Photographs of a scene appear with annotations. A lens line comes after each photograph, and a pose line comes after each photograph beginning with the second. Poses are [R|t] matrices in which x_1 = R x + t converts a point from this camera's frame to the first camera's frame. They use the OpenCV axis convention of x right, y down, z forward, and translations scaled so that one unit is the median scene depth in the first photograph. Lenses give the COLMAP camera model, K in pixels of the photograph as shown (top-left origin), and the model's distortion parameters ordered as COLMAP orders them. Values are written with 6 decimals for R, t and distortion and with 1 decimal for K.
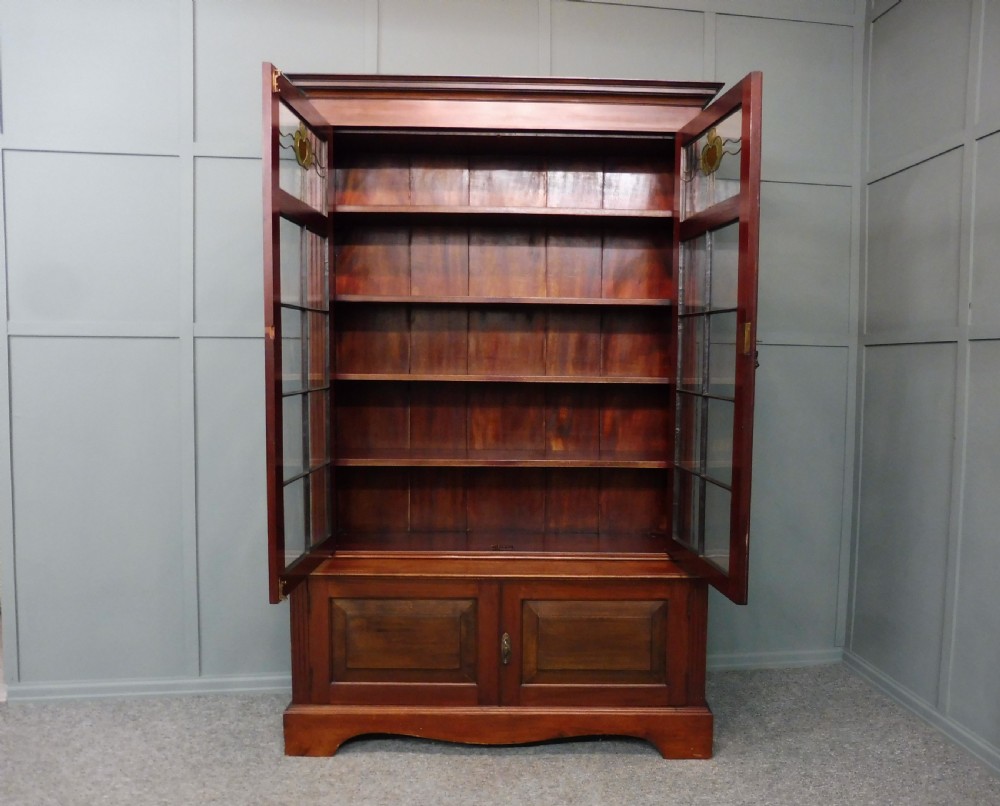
lens RADIAL K [[784.3, 0, 546.1], [0, 784.3, 404.9], [0, 0, 1]] dist [-0.041441, -0.013307]
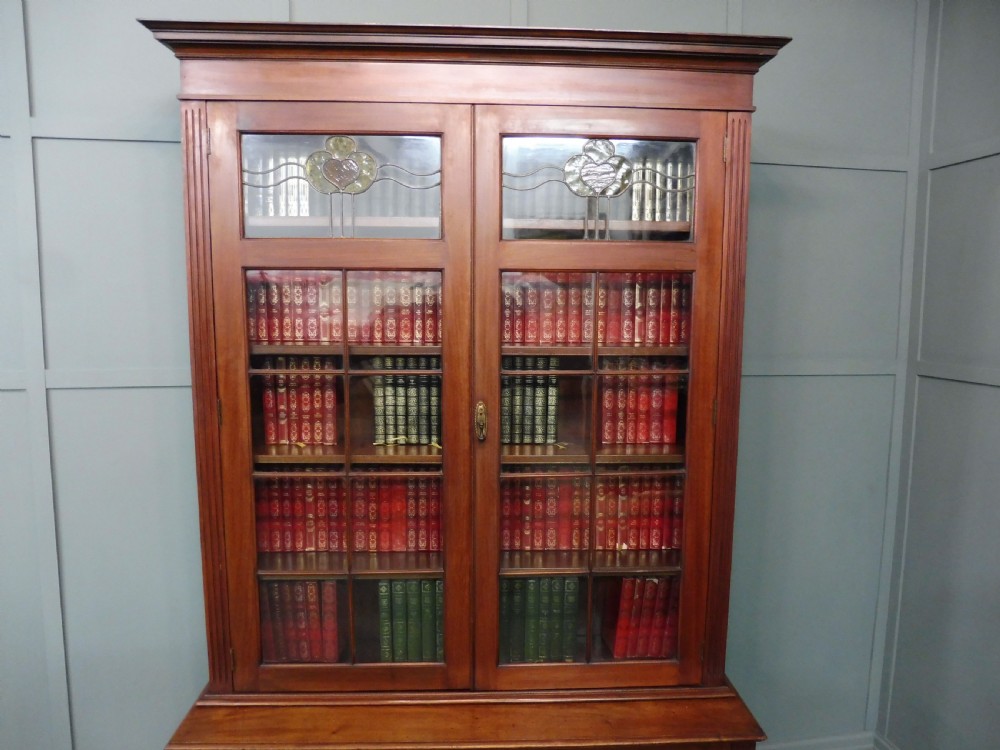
lens RADIAL K [[725.3, 0, 506.2], [0, 725.3, 375.3], [0, 0, 1]] dist [-0.038352, -0.015349]
pose [[0.999702, -0.006602, 0.023511, -0.039423], [0.005243, 0.998337, 0.057408, -0.155702], [-0.023851, -0.057268, 0.998074, 0.363355]]
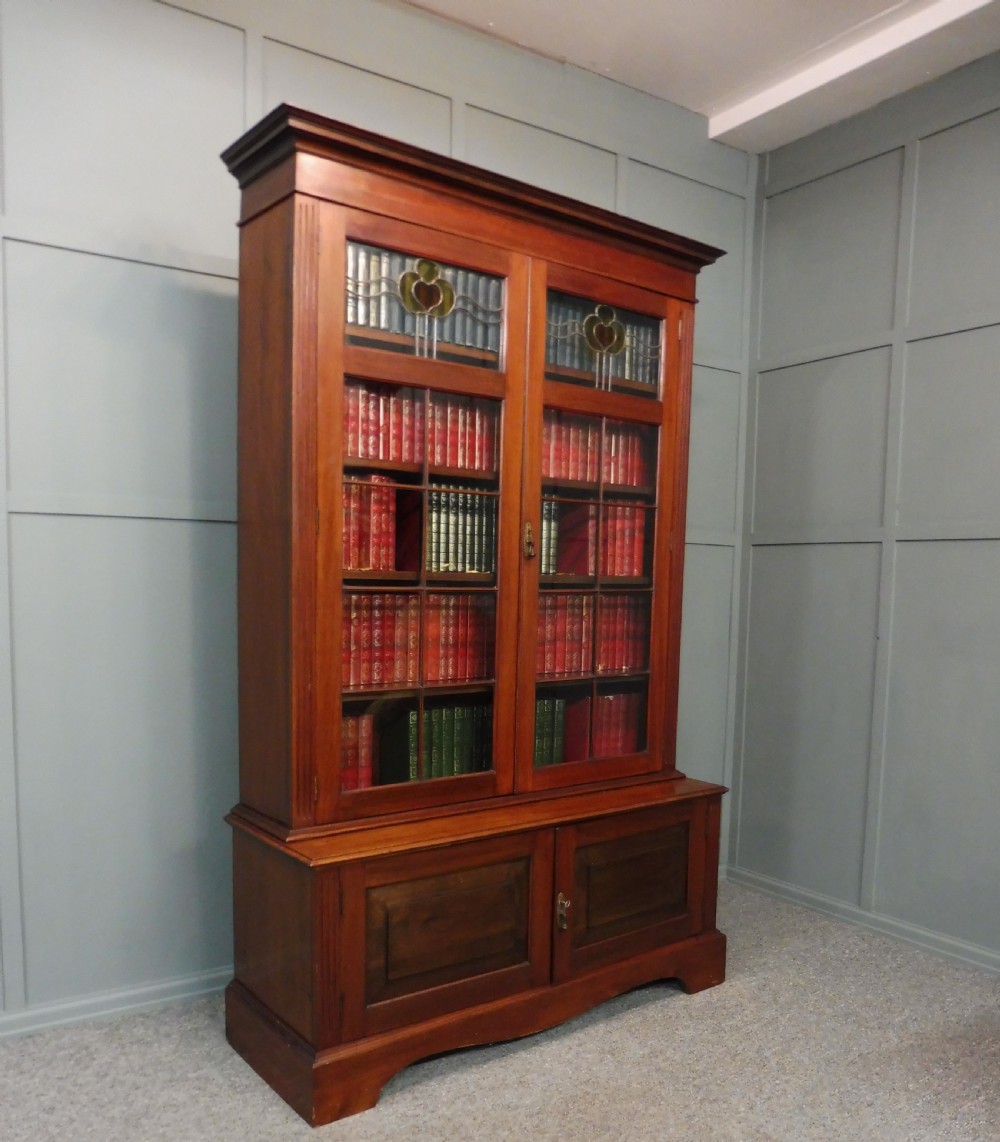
lens RADIAL K [[982.6, 0, 512.5], [0, 982.6, 670.9], [0, 0, 1]] dist [-0.019884, -0.010153]
pose [[0.803756, -0.055480, 0.592366, -0.682205], [0.021136, 0.997677, 0.064762, -0.004296], [-0.594583, -0.039533, 0.803062, 0.213542]]
